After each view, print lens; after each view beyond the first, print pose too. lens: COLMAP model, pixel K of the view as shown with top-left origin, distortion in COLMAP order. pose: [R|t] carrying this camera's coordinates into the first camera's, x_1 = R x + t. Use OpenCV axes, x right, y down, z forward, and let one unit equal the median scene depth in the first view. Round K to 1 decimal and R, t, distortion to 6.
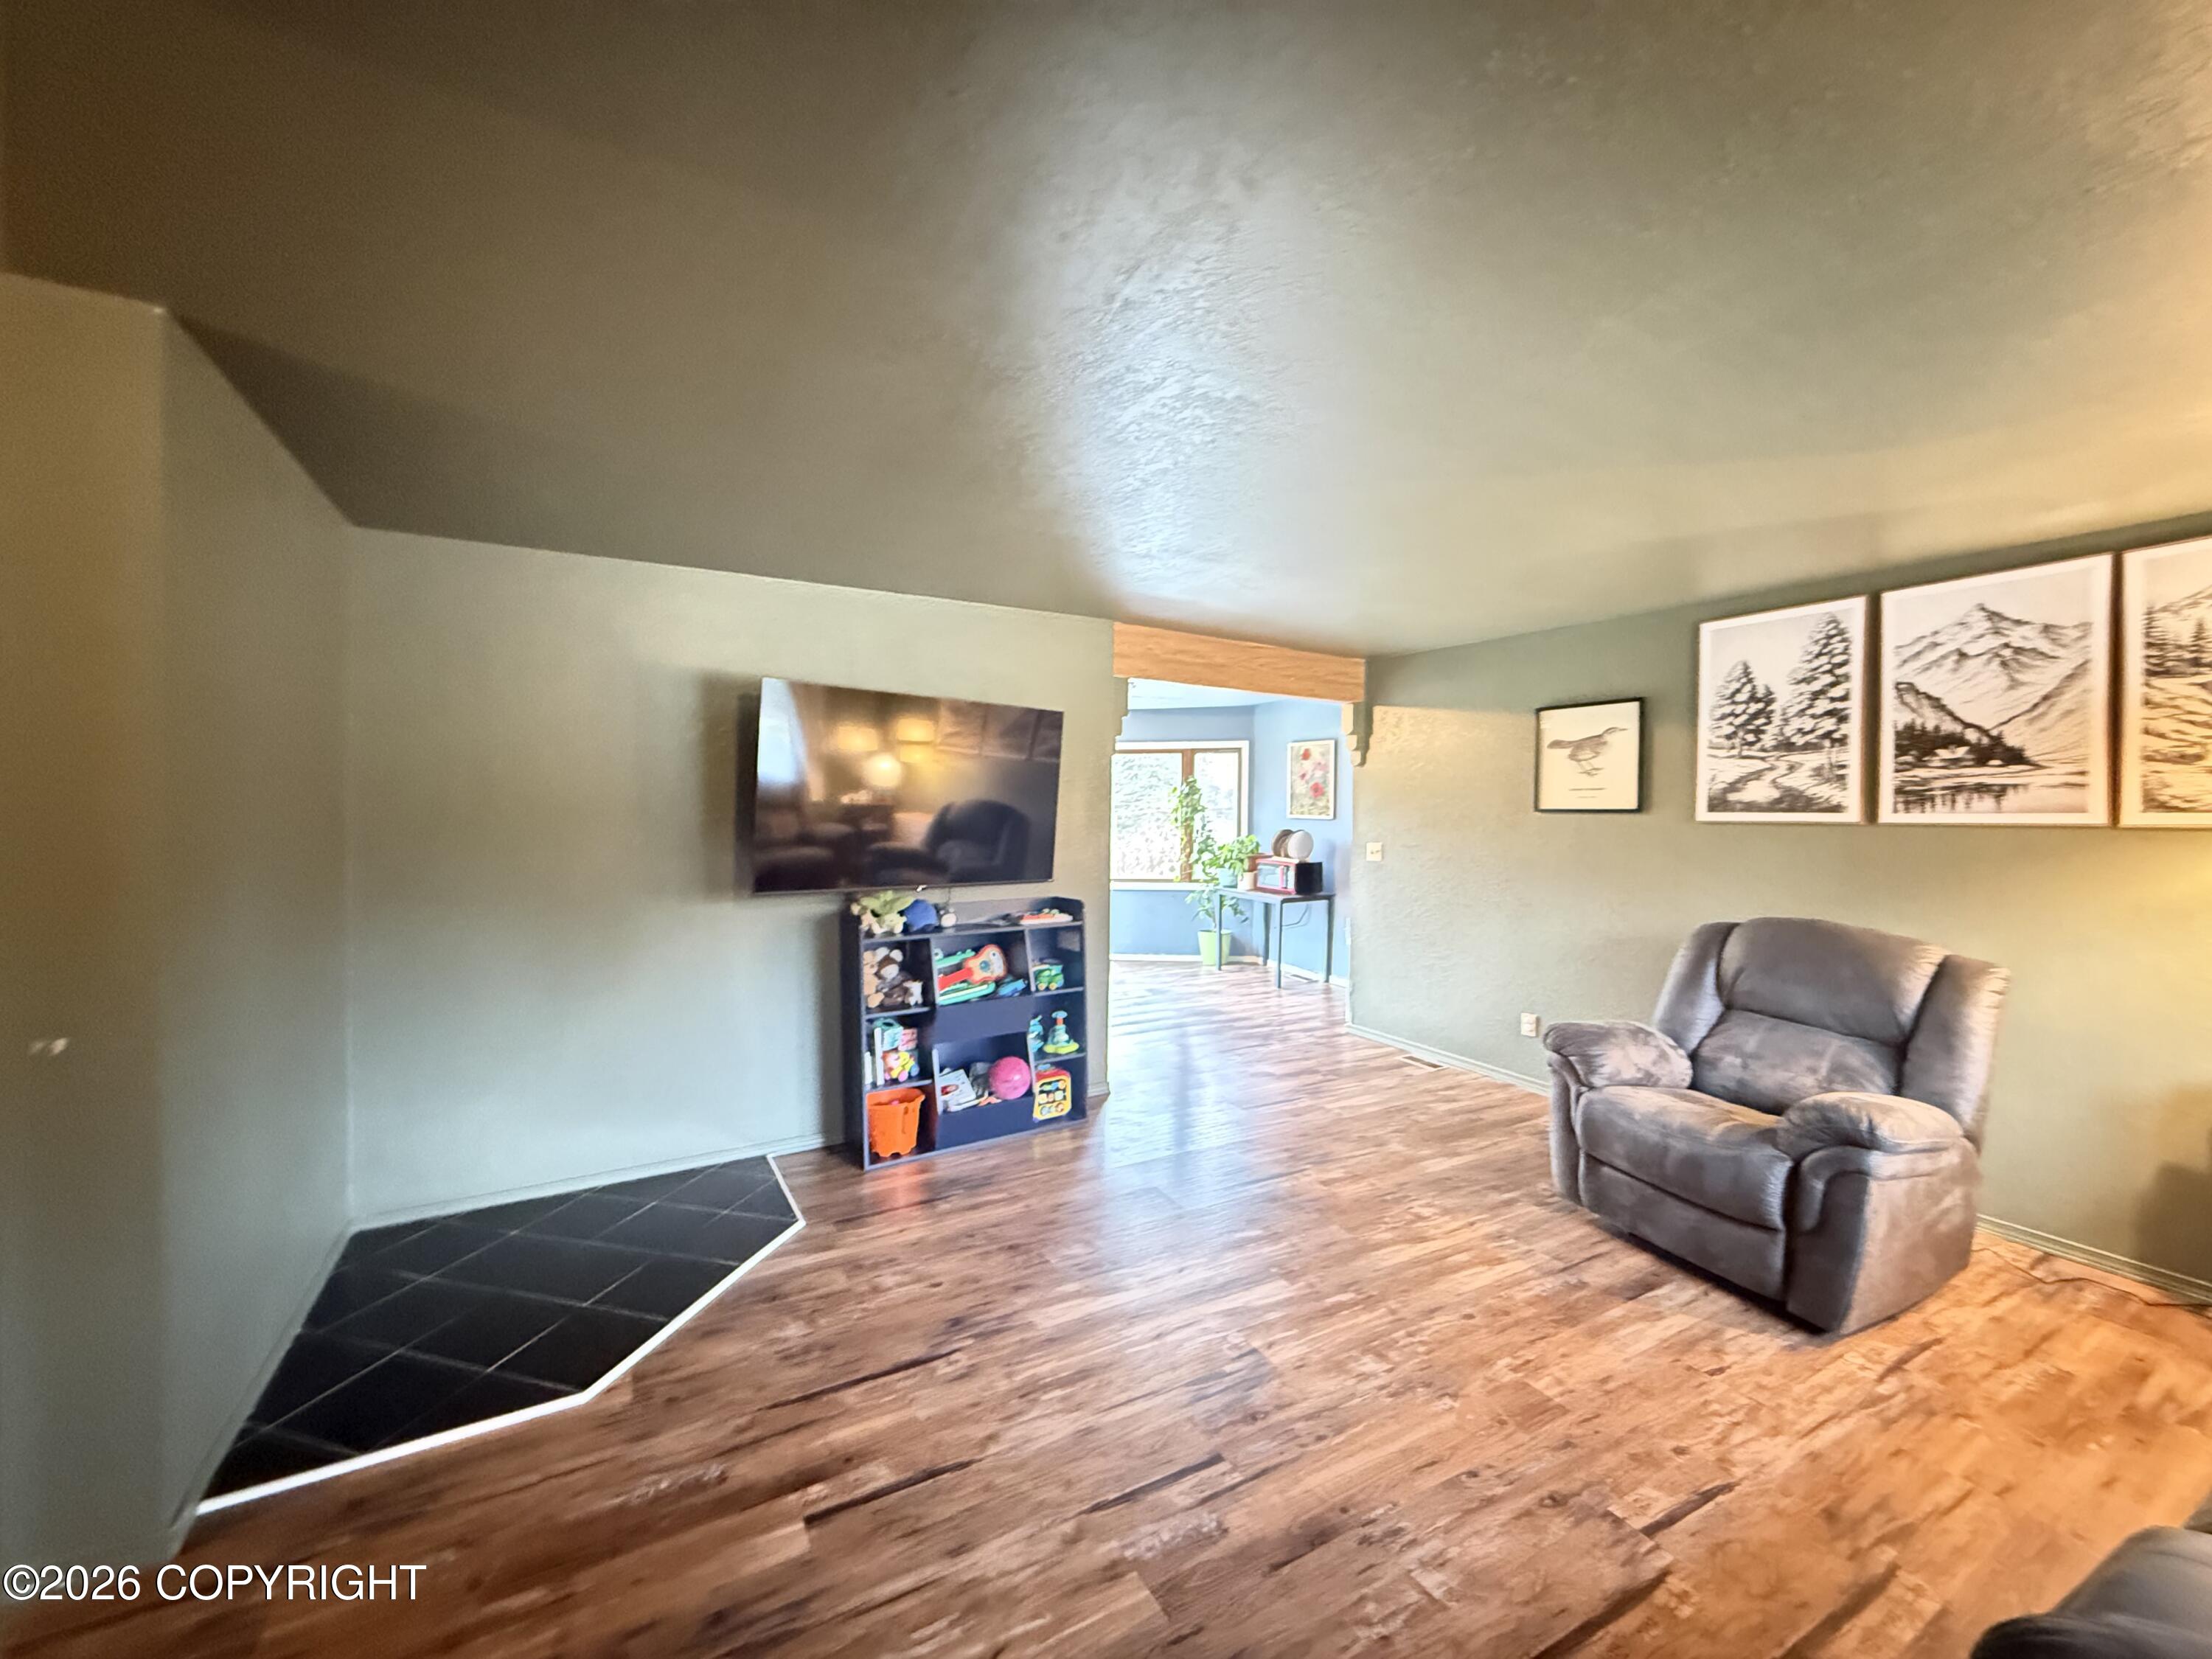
lens RADIAL K [[880.2, 0, 1101.4], [0, 880.2, 834.5], [0, 0, 1]] dist [-0.002945, 0.000201]
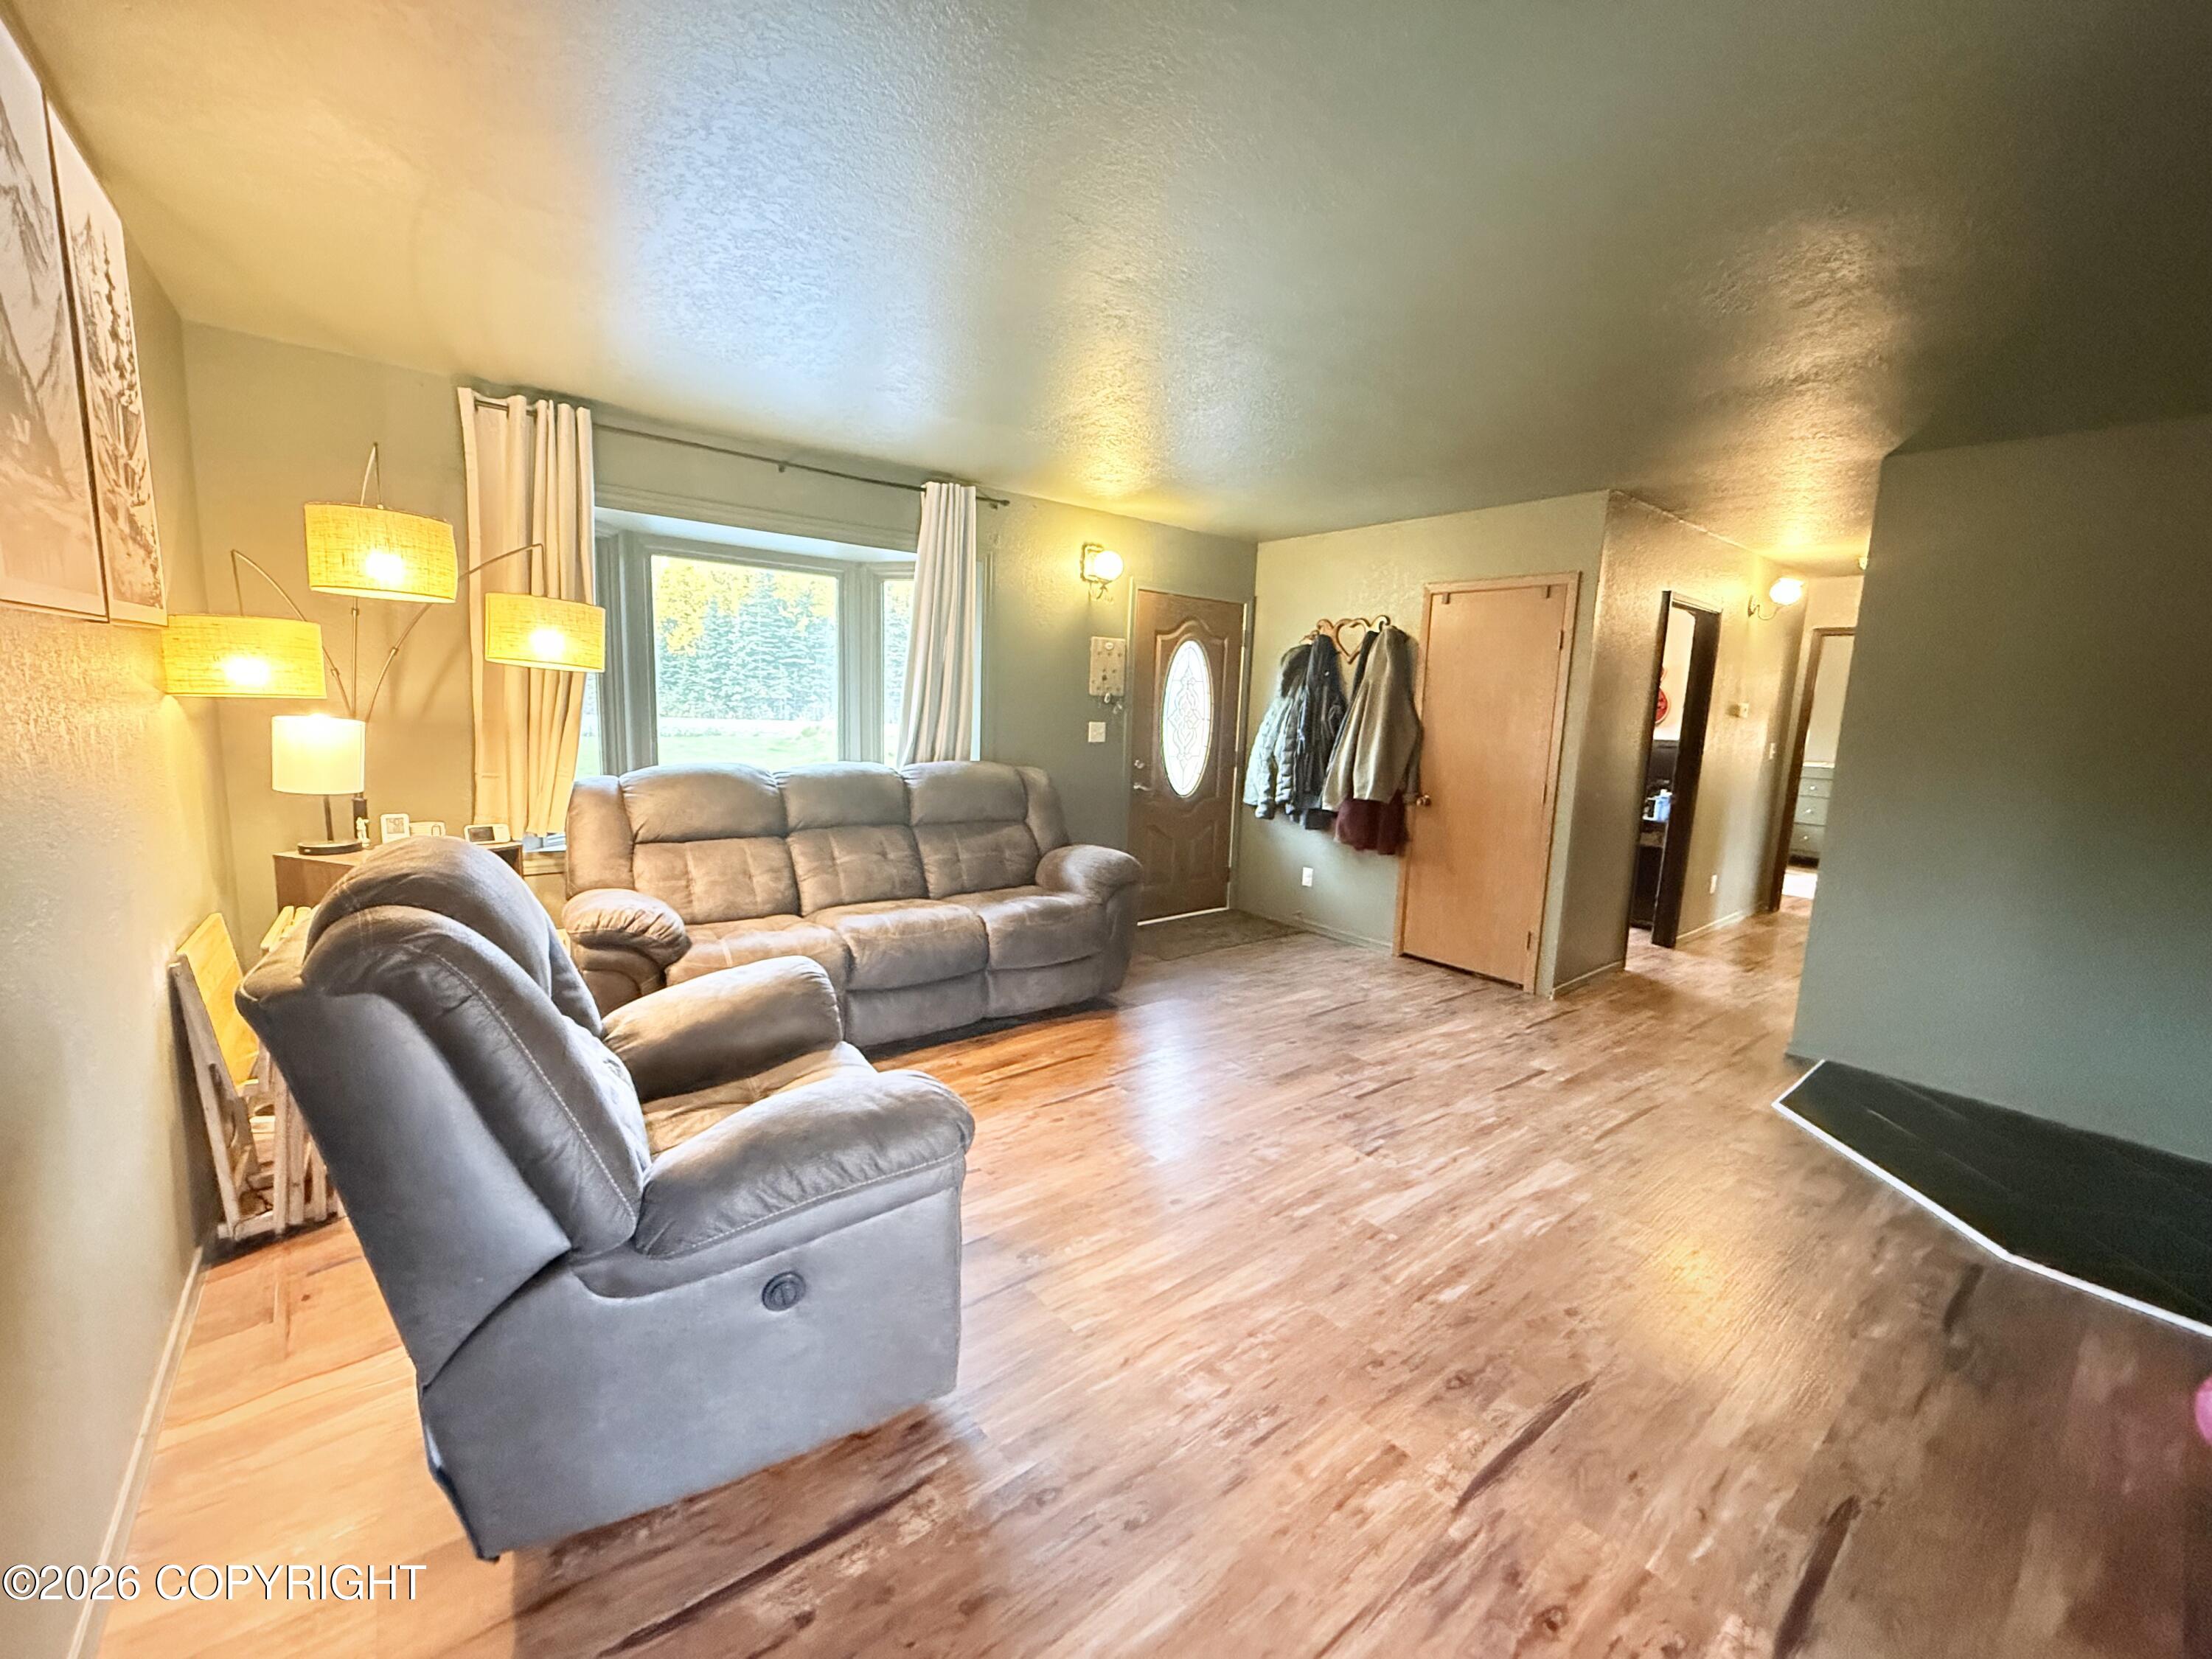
lens RADIAL K [[880.2, 0, 1102.3], [0, 880.2, 826.0], [0, 0, 1]] dist [-0.002945, 0.000201]
pose [[-0.986226, -0.022247, -0.163899, 0.686605], [-0.050817, 0.983741, 0.172253, -0.014522], [0.157402, 0.178209, -0.971322, 1.908049]]
